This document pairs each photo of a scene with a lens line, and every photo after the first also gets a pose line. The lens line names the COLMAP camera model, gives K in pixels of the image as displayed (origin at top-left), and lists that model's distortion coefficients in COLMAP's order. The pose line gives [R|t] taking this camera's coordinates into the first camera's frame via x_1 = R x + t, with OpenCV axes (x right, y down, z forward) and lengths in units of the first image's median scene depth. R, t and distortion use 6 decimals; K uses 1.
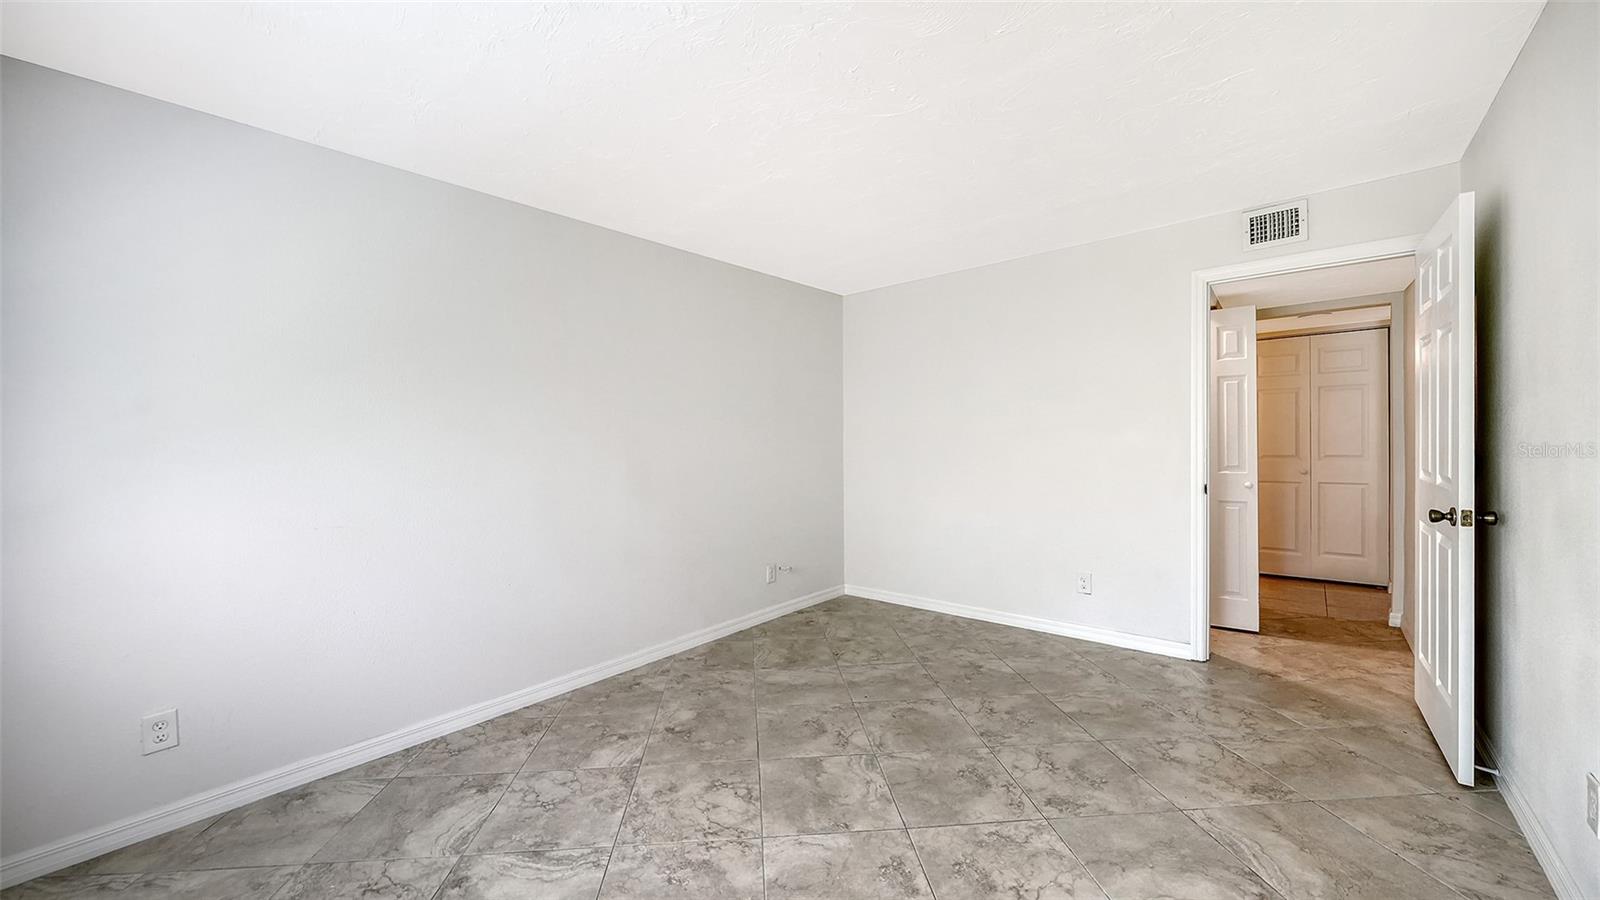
lens RADIAL K [[584.5, 0, 796.5], [0, 584.5, 447.9], [0, 0, 1]] dist [-0.001516, -0.000173]
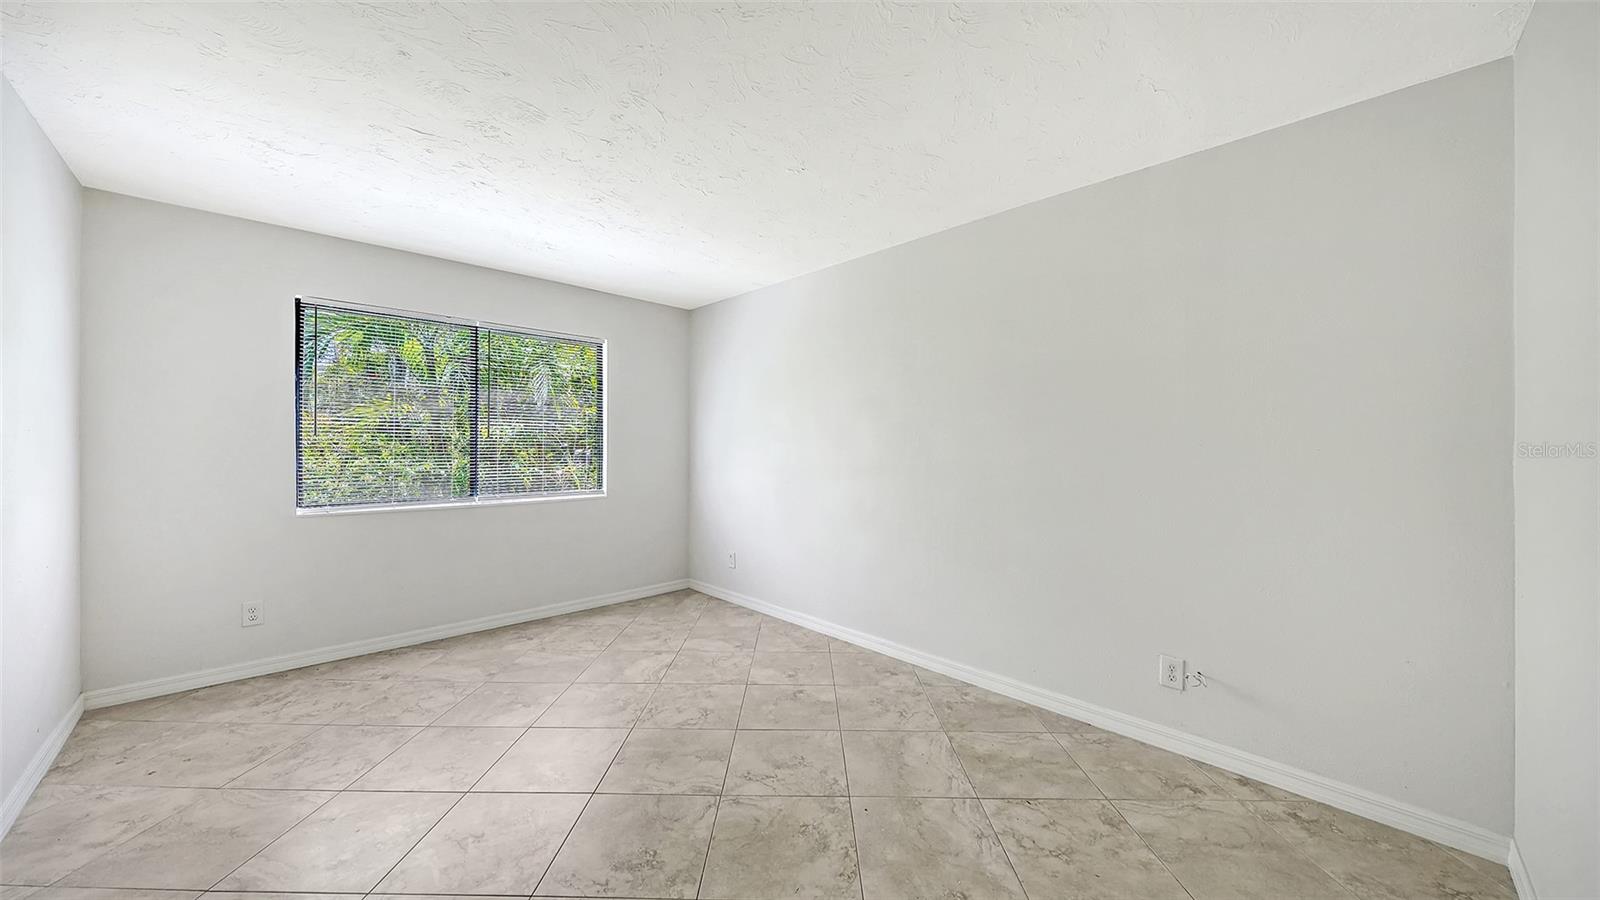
lens RADIAL K [[559.7, 0, 798.5], [0, 559.7, 447.9], [0, 0, 1]] dist [-0.002293, -0.000205]
pose [[-0.085009, 0.026220, -0.996035, 0.938471], [-0.015862, 0.999491, 0.027665, -0.041699], [0.996254, 0.018151, -0.084550, 1.138101]]
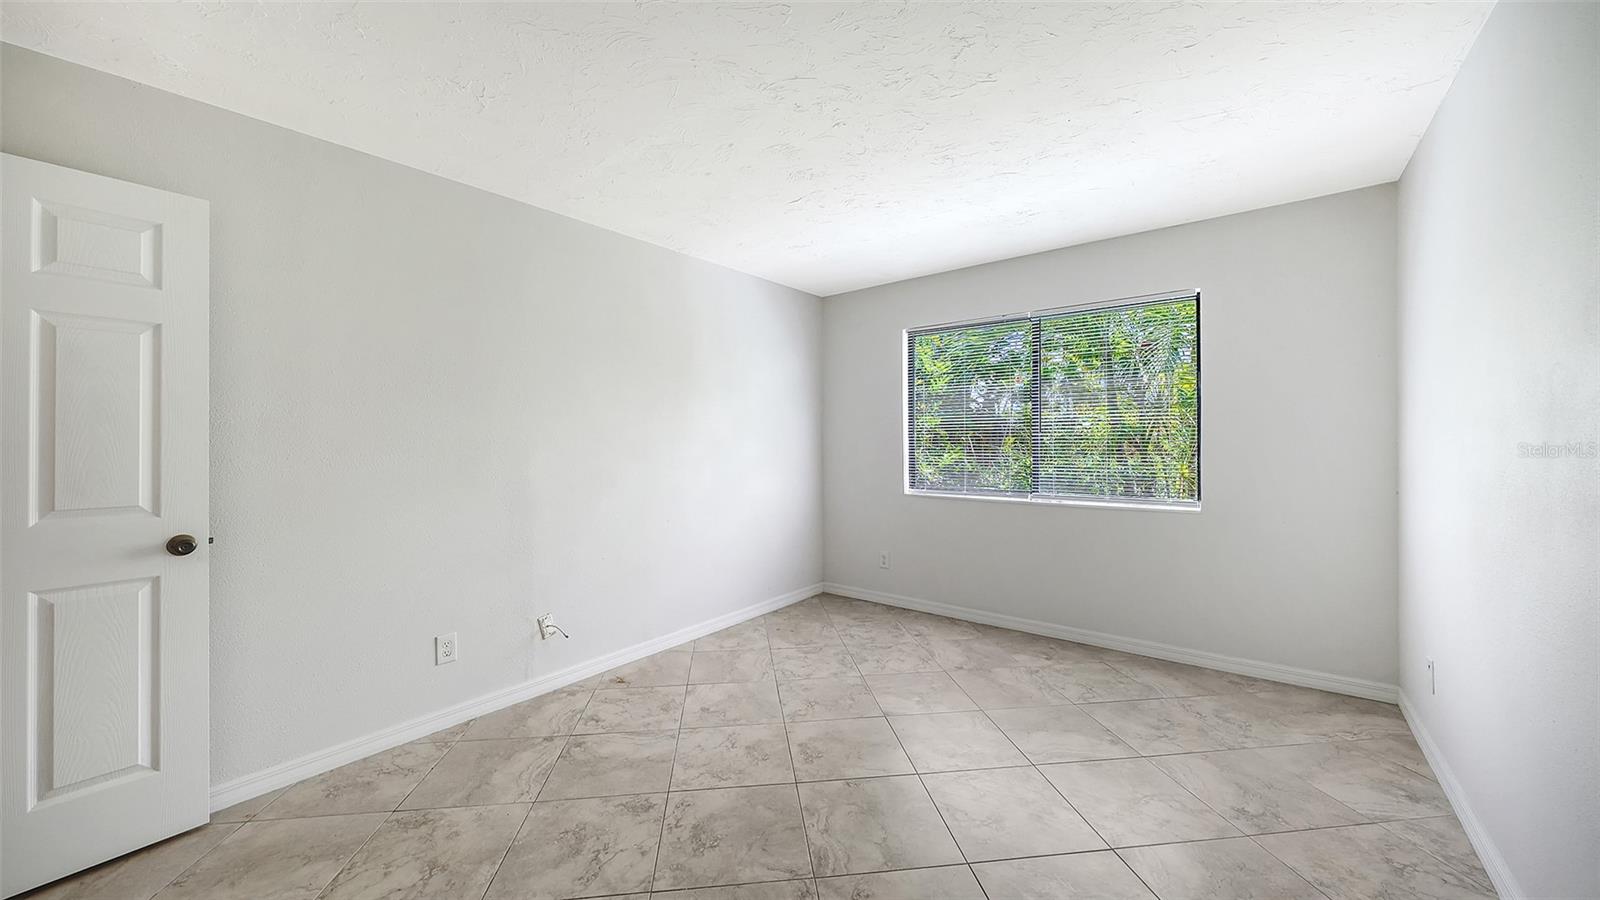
lens RADIAL K [[584.5, 0, 796.5], [0, 584.5, 447.9], [0, 0, 1]] dist [-0.001516, -0.000173]
pose [[-0.999200, 0.029845, -0.026614, 0.153027], [0.029151, 0.999234, 0.026114, -0.029026], [0.027373, 0.025318, -0.999305, 1.645780]]
